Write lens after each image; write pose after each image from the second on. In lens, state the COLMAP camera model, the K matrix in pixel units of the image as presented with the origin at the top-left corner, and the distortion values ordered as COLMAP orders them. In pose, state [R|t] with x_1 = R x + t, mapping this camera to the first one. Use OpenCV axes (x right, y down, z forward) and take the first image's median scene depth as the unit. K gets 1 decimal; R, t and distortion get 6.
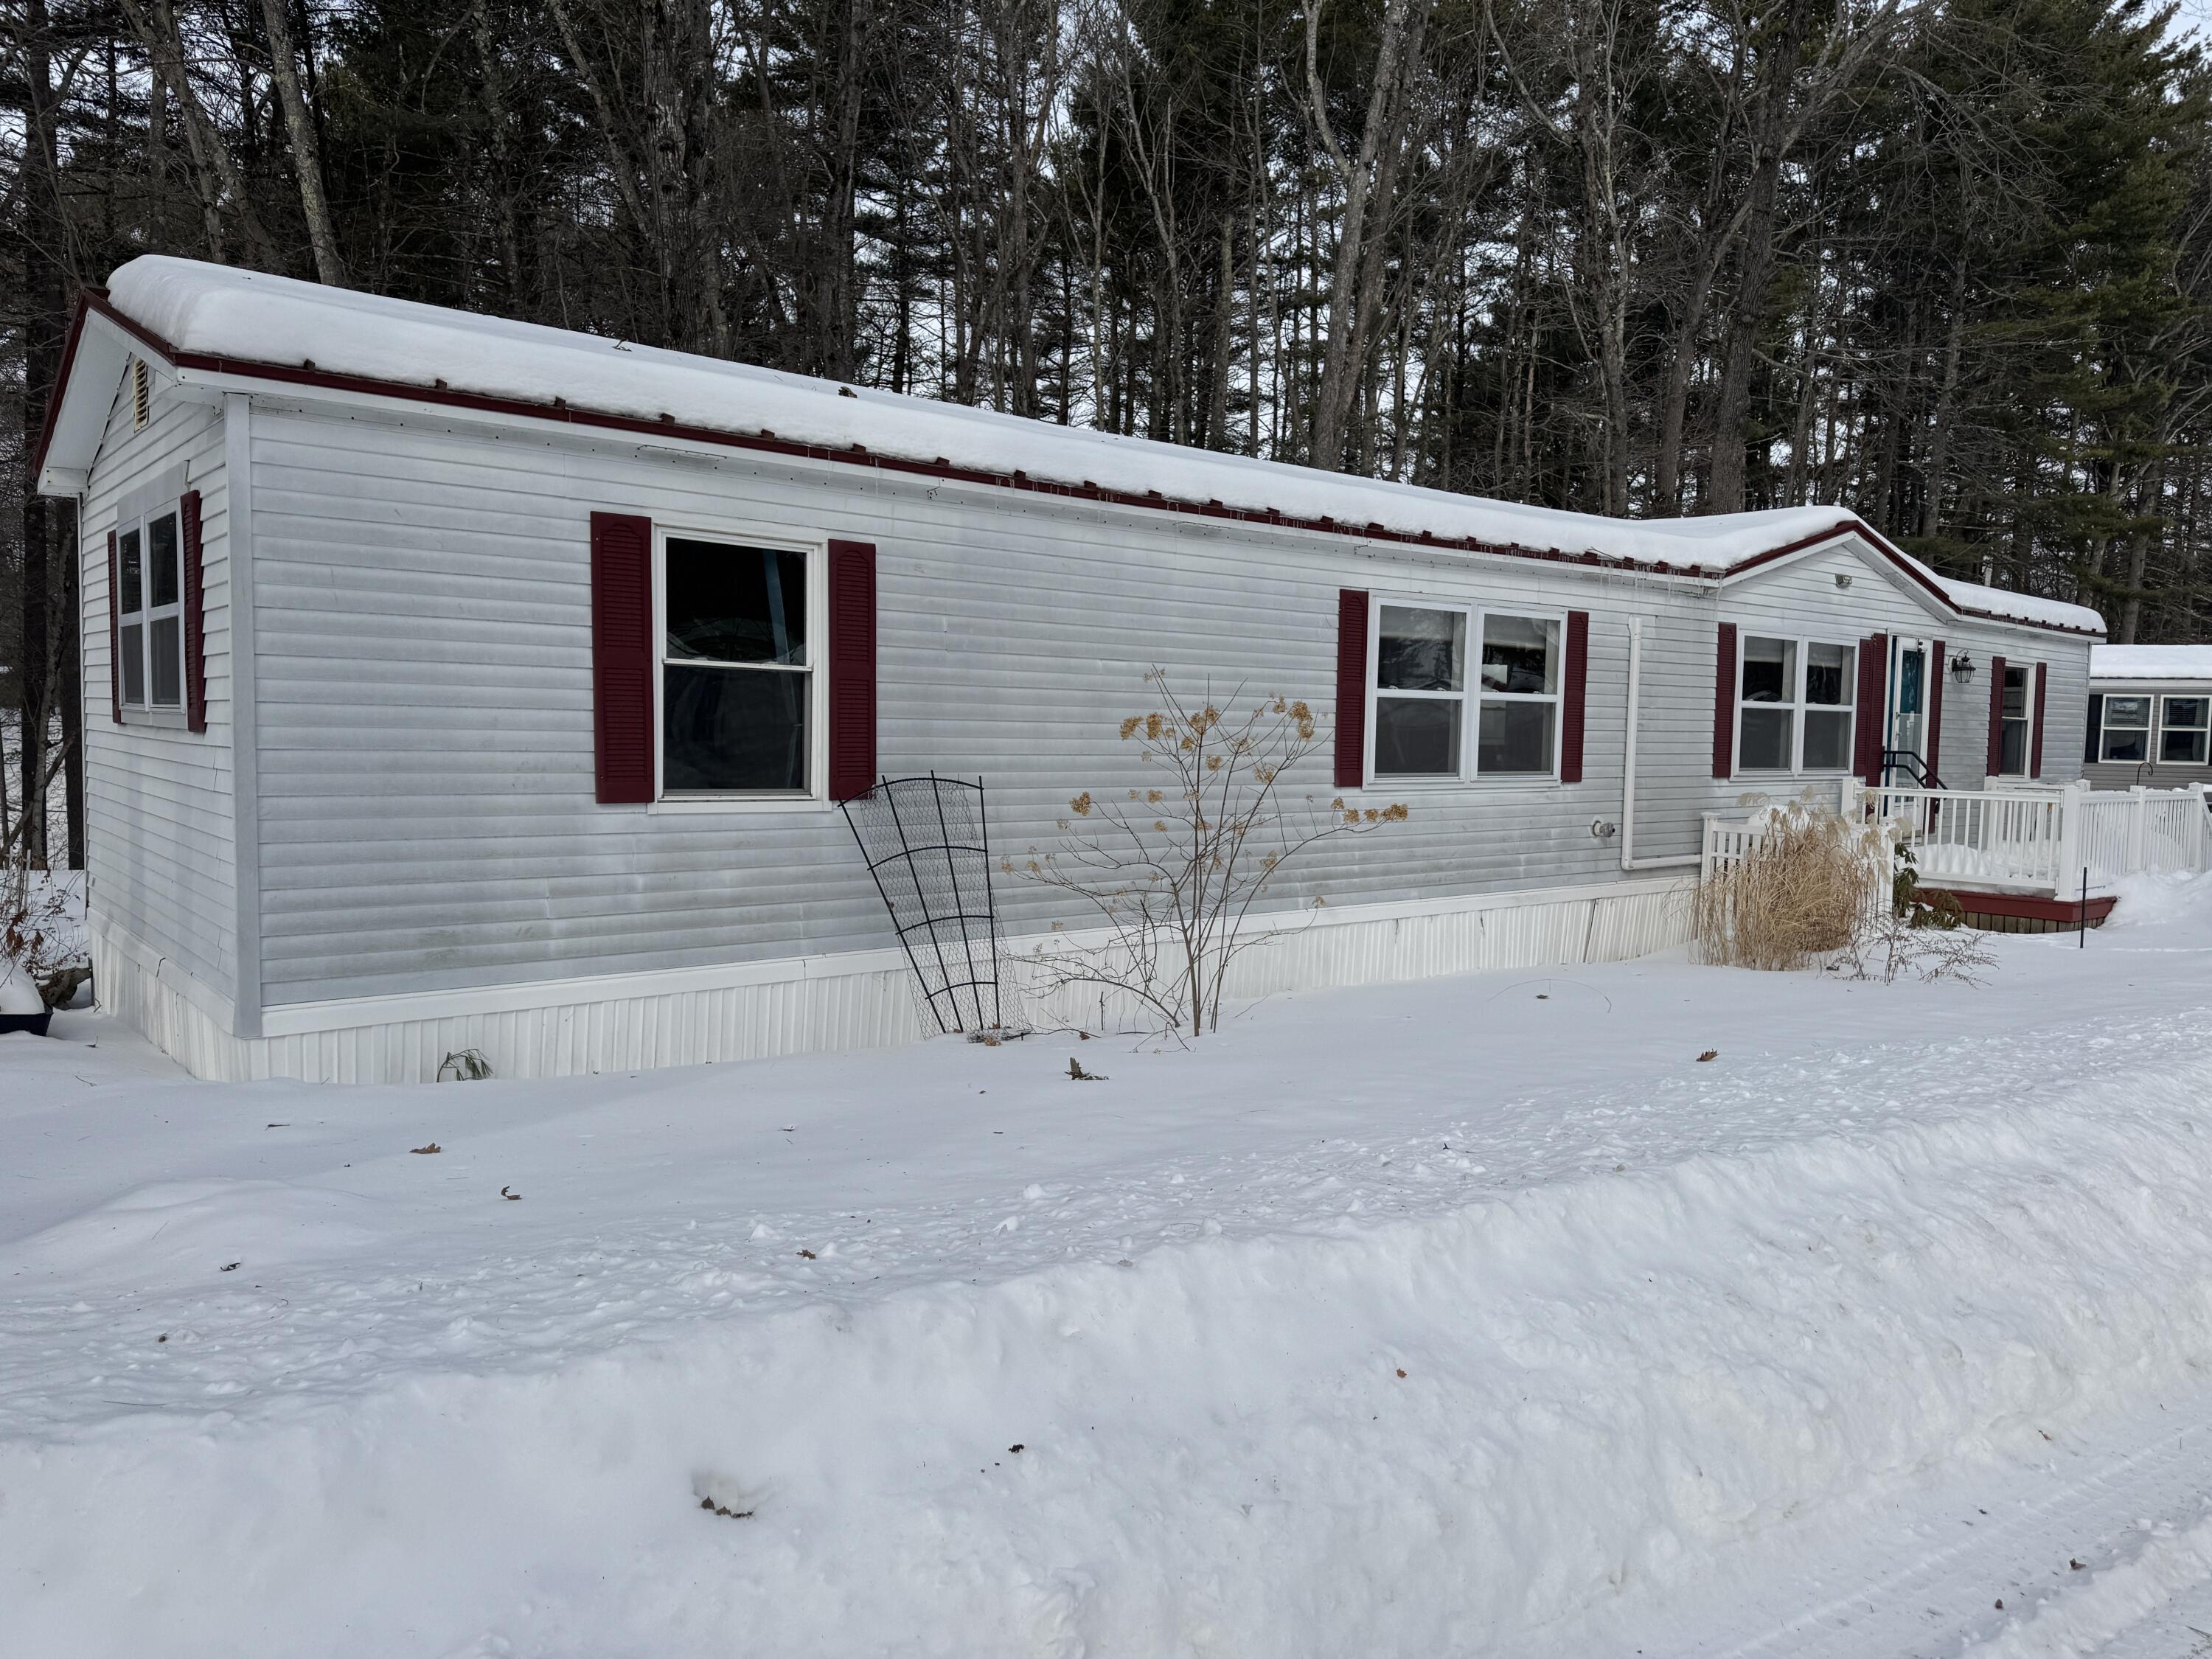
lens RADIAL K [[1542.5, 0, 1107.2], [0, 1542.5, 835.0], [0, 0, 1]] dist [0.158921, -0.323558]
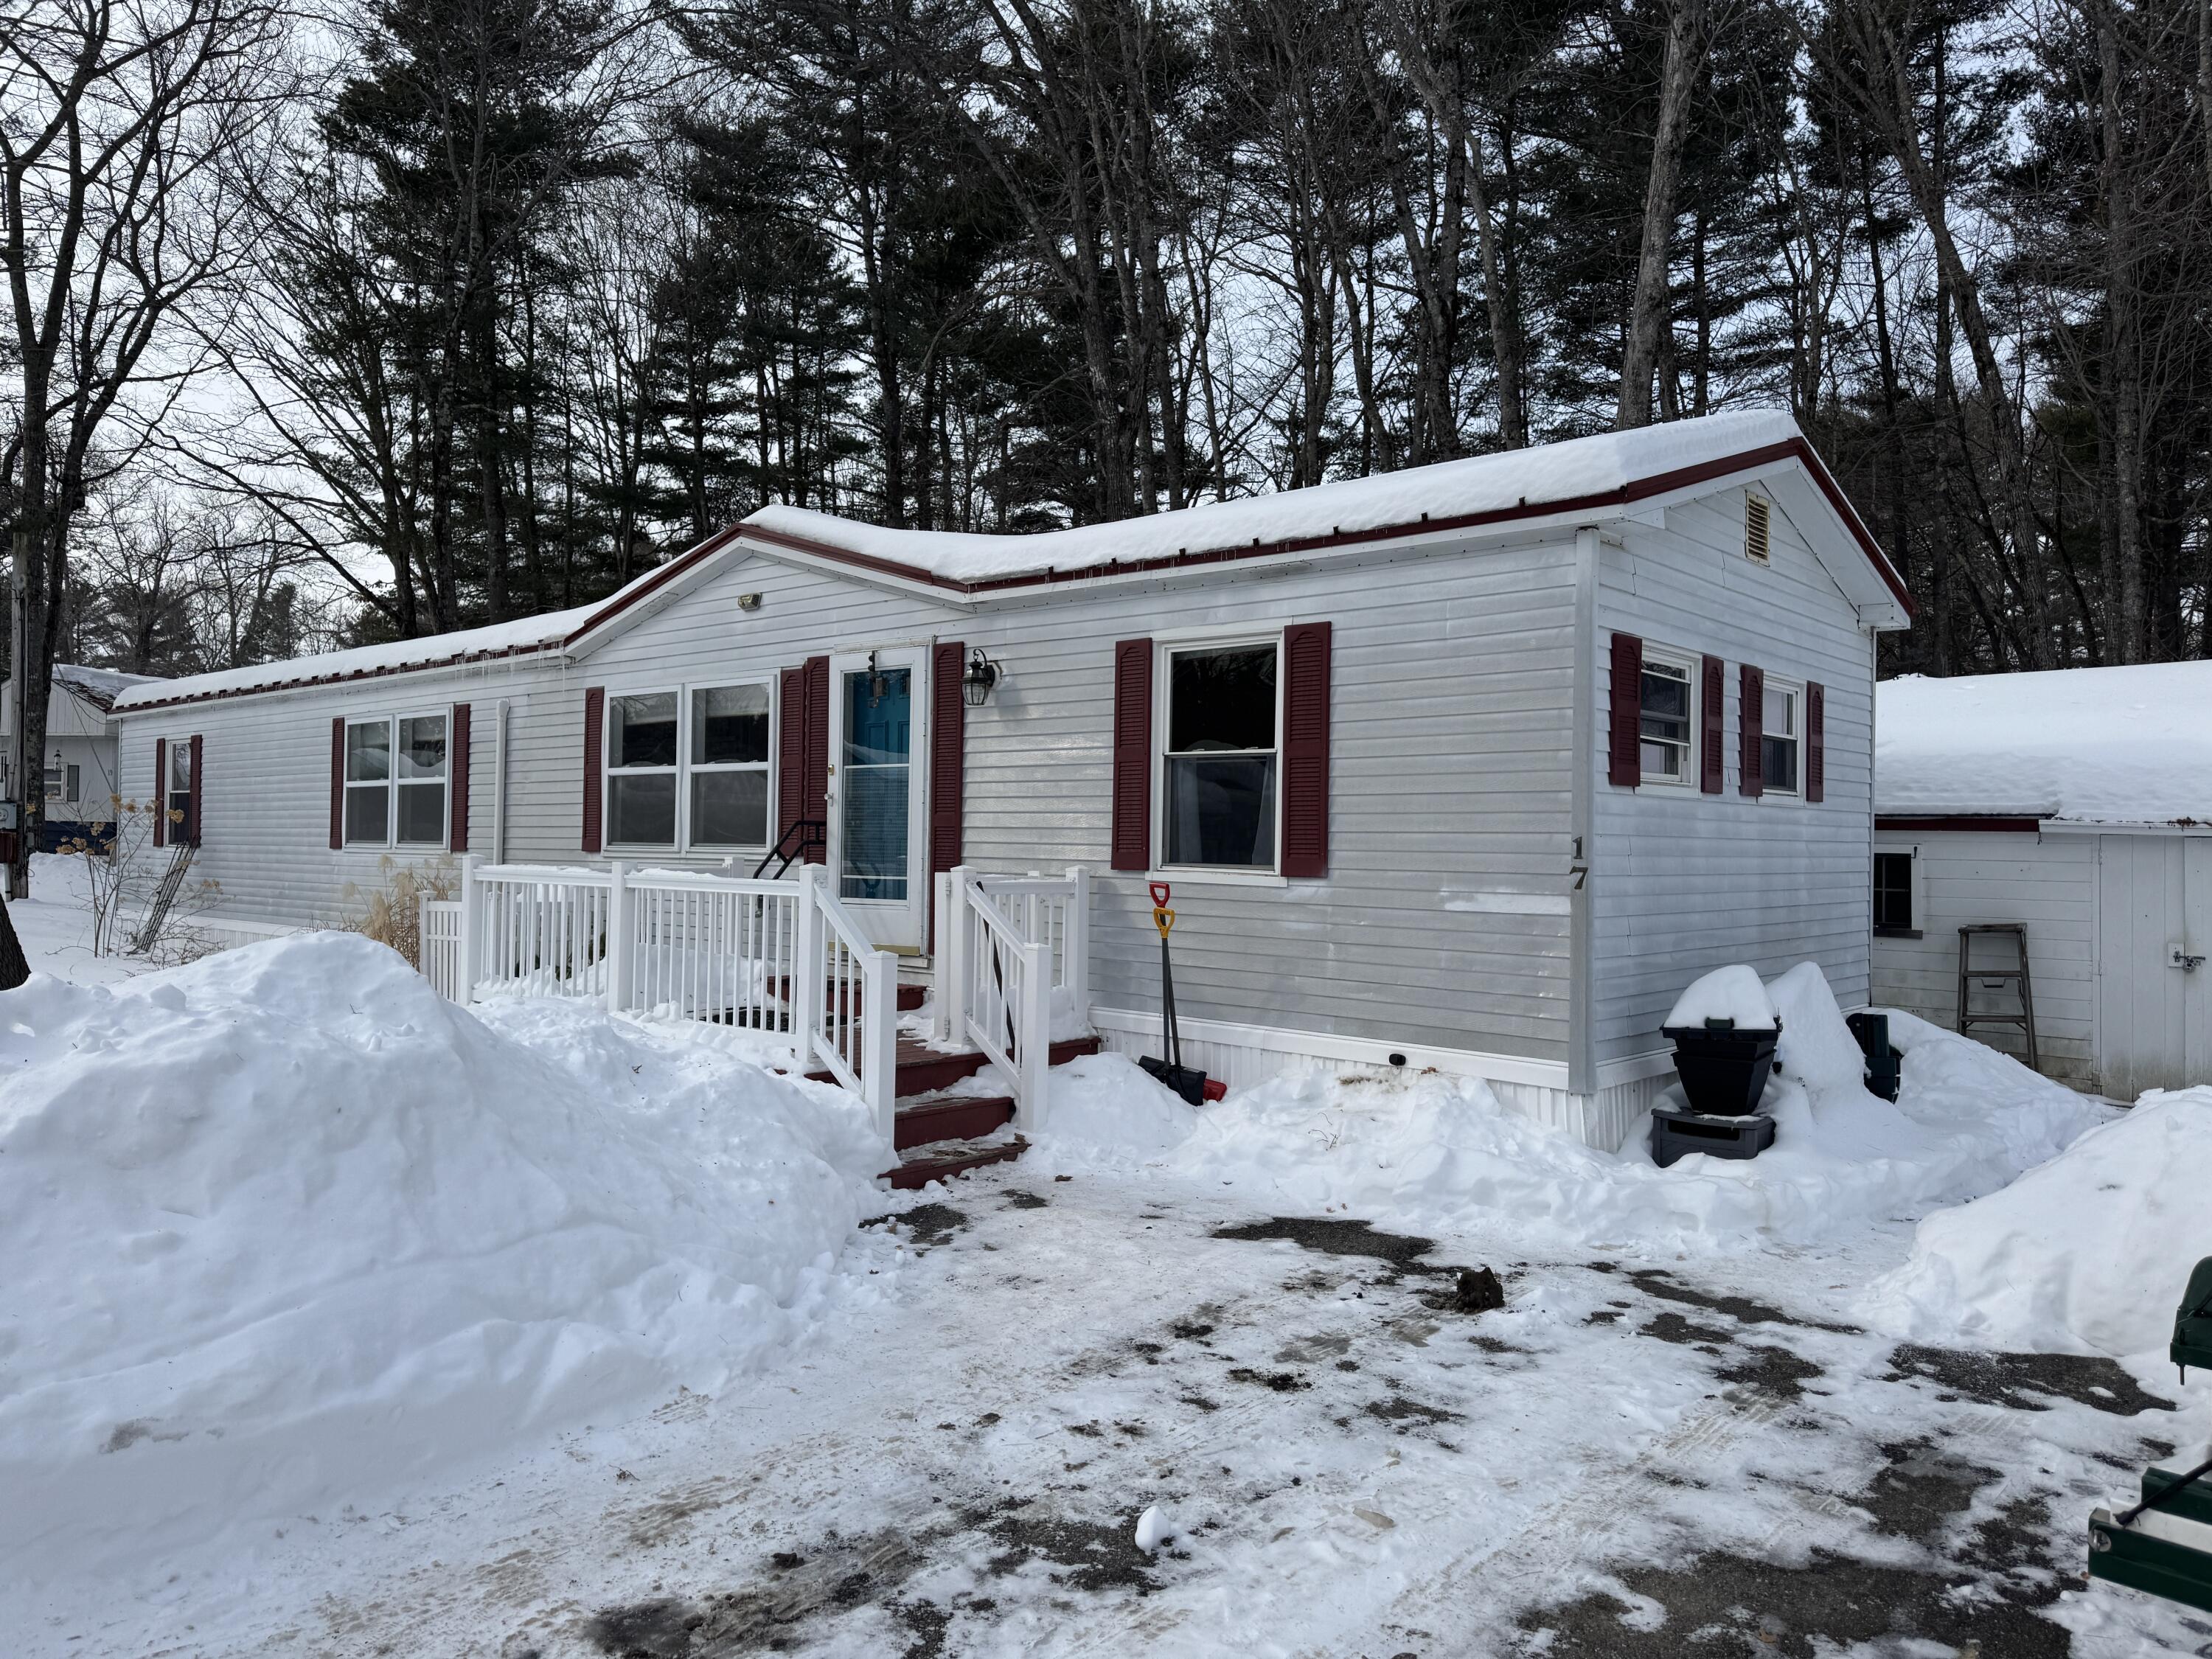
lens RADIAL K [[1598.0, 0, 1106.0], [0, 1598.0, 829.5], [0, 0, 1]] dist [-0.001908, -0.000489]
pose [[0.120198, 0.000682, -0.992750, 1.217346], [-0.058381, 0.998274, -0.006383, -0.055005], [0.991032, 0.058725, 0.120030, 1.053974]]
